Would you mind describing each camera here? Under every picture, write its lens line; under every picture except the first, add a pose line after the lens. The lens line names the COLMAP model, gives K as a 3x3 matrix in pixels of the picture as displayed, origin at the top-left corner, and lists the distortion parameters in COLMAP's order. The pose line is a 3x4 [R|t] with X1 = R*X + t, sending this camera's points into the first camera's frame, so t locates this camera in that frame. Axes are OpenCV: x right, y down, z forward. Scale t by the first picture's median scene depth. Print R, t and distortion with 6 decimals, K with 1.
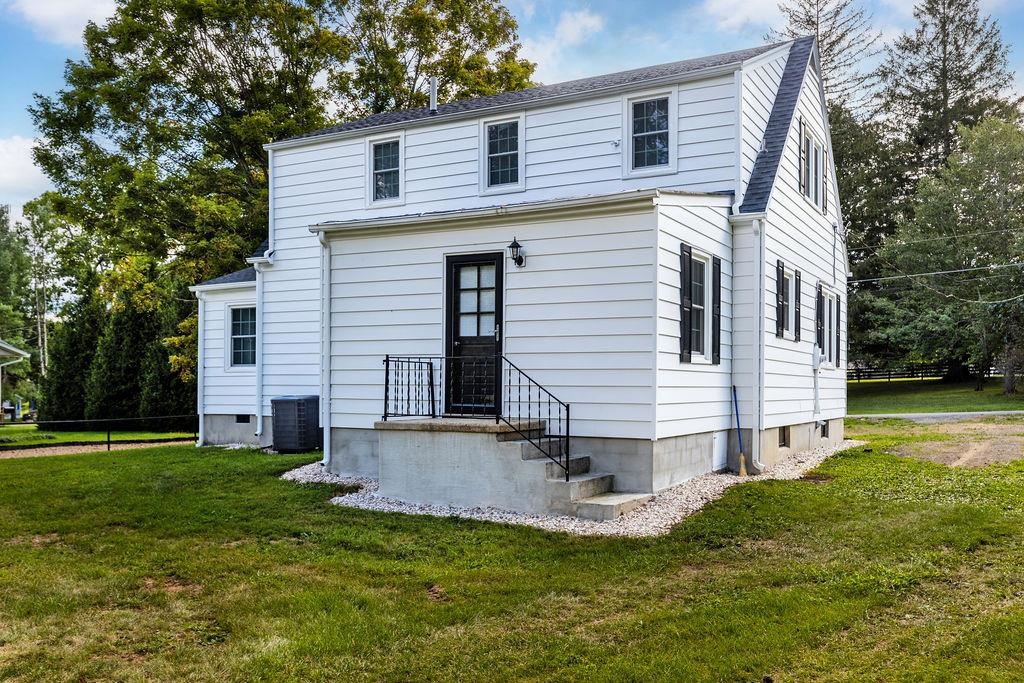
lens RADIAL K [[894.8, 0, 512.0], [0, 894.8, 341.5], [0, 0, 1]] dist [0.000083, 0.000694]
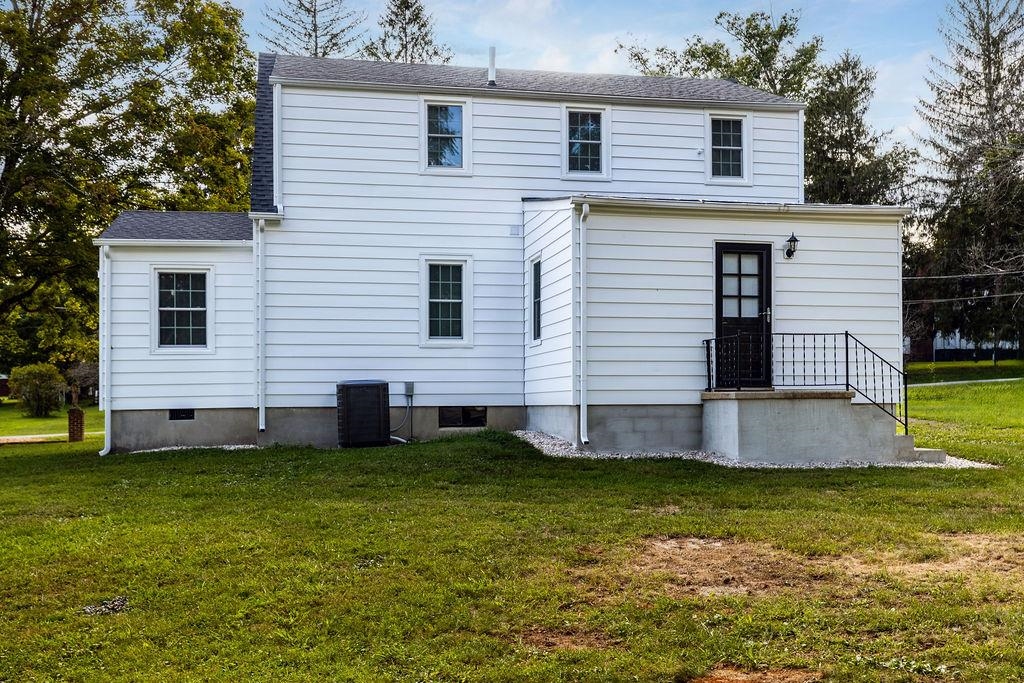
lens RADIAL K [[1001.7, 0, 512.0], [0, 1001.7, 341.5], [0, 0, 1]] dist [0.009001, 0.002288]
pose [[0.758985, 0.024629, 0.650642, -1.049591], [-0.020617, 0.999692, -0.013791, 0.046485], [-0.650782, -0.002947, 0.759259, 0.239144]]
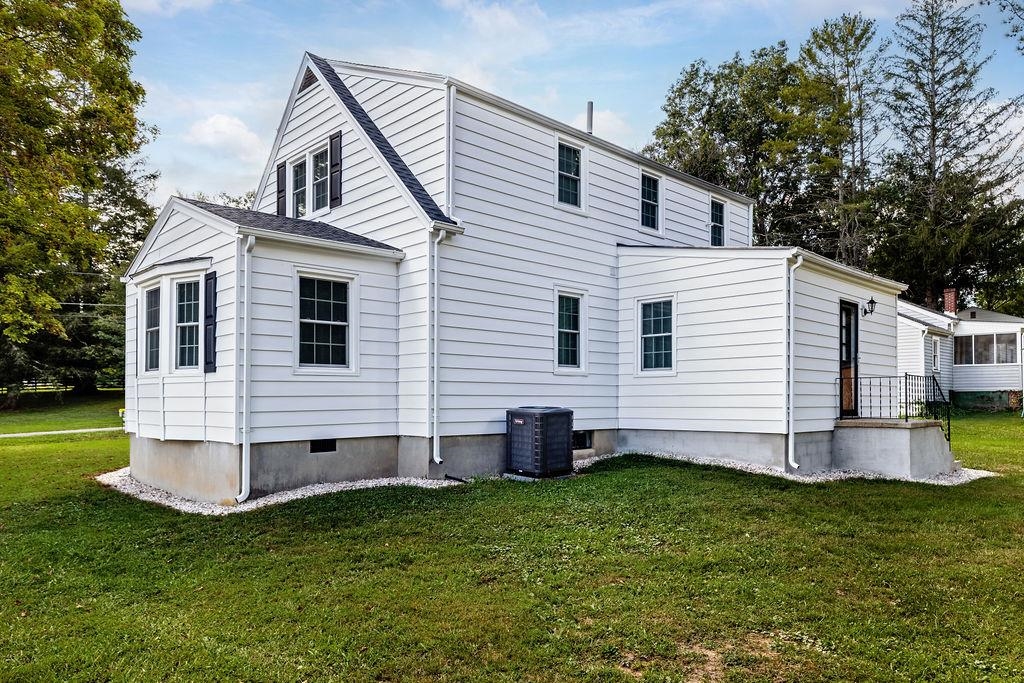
lens RADIAL K [[695.0, 0, 512.1], [0, 695.0, 367.8], [0, 0, 1]] dist [0.000179, 0.000038]
pose [[0.289835, 0.039547, 0.956259, -1.215566], [-0.045518, 0.998585, -0.027501, 0.058423], [-0.955994, -0.035557, 0.291225, 1.153760]]
